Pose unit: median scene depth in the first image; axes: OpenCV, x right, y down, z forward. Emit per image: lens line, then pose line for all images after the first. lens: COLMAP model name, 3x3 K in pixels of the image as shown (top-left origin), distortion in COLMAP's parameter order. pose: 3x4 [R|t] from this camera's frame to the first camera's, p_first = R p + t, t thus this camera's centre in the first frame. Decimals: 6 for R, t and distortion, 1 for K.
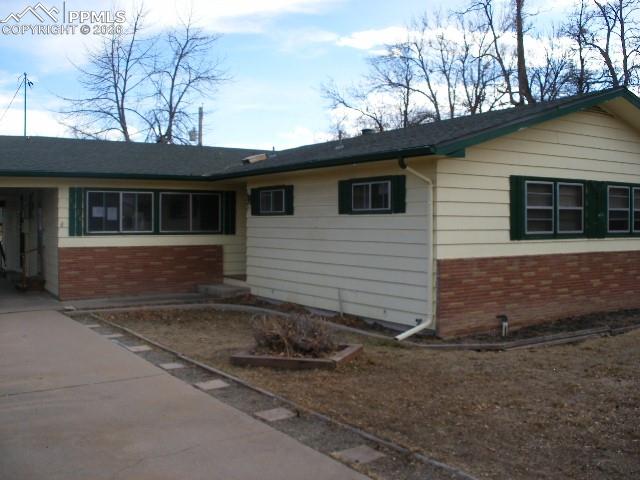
lens RADIAL K [[676.1, 0, 320.0], [0, 676.1, 240.0], [0, 0, 1]] dist [-0.165981, 0.021008]
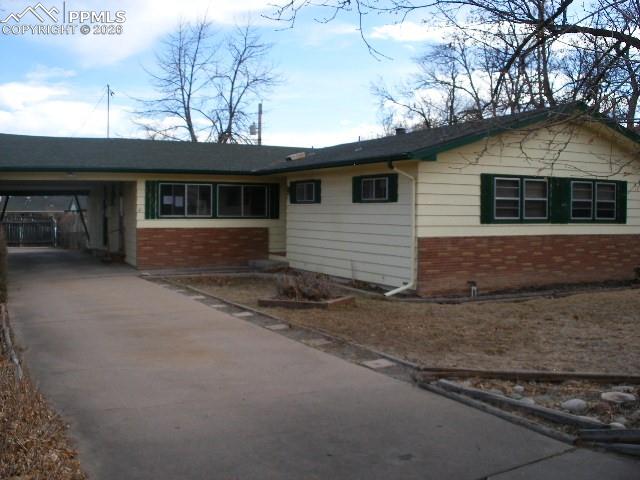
lens RADIAL K [[676.1, 0, 320.0], [0, 676.1, 240.0], [0, 0, 1]] dist [-0.165981, 0.021008]
pose [[0.995379, 0.010318, -0.095463, 0.077199], [-0.008721, 0.999815, 0.017140, 0.009446], [0.095622, -0.016228, 0.995285, -0.247003]]
